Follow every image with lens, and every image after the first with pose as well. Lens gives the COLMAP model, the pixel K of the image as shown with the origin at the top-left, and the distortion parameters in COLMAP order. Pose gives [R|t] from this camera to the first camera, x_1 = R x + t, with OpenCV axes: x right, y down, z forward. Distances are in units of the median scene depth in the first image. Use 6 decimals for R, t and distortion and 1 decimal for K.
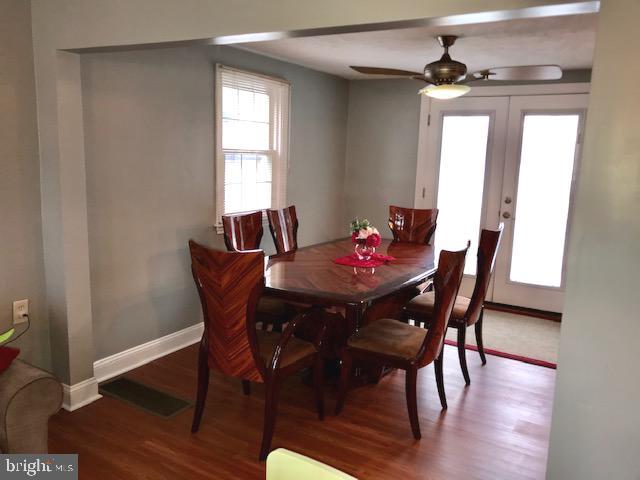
lens RADIAL K [[528.9, 0, 309.5], [0, 528.9, 236.0], [0, 0, 1]] dist [0.052994, -0.075746]
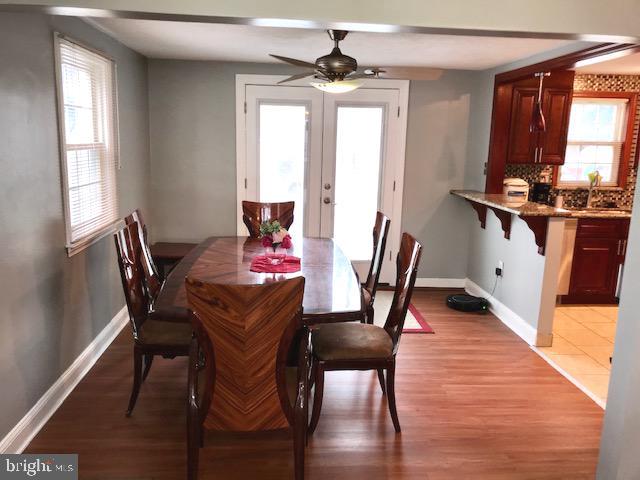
lens RADIAL K [[528.9, 0, 320.3], [0, 528.9, 238.7], [0, 0, 1]] dist [0.052994, -0.075746]
pose [[0.824682, -0.117573, 0.553242, -0.357281], [0.092863, 0.993028, 0.072609, -0.062460], [-0.557921, -0.008504, 0.829850, 0.189225]]
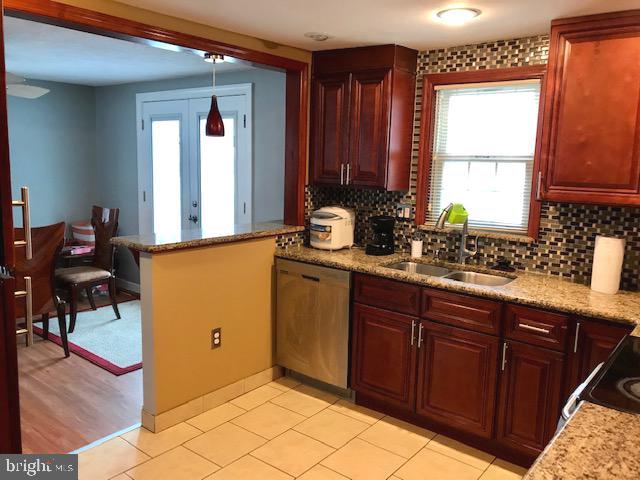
lens RADIAL K [[528.9, 0, 316.7], [0, 528.9, 237.6], [0, 0, 1]] dist [0.052994, -0.075746]
pose [[0.987815, 0.018684, -0.154504, 1.128656], [-0.021422, 0.999641, -0.016073, 0.010325], [0.154148, 0.019187, 0.987861, 0.078805]]
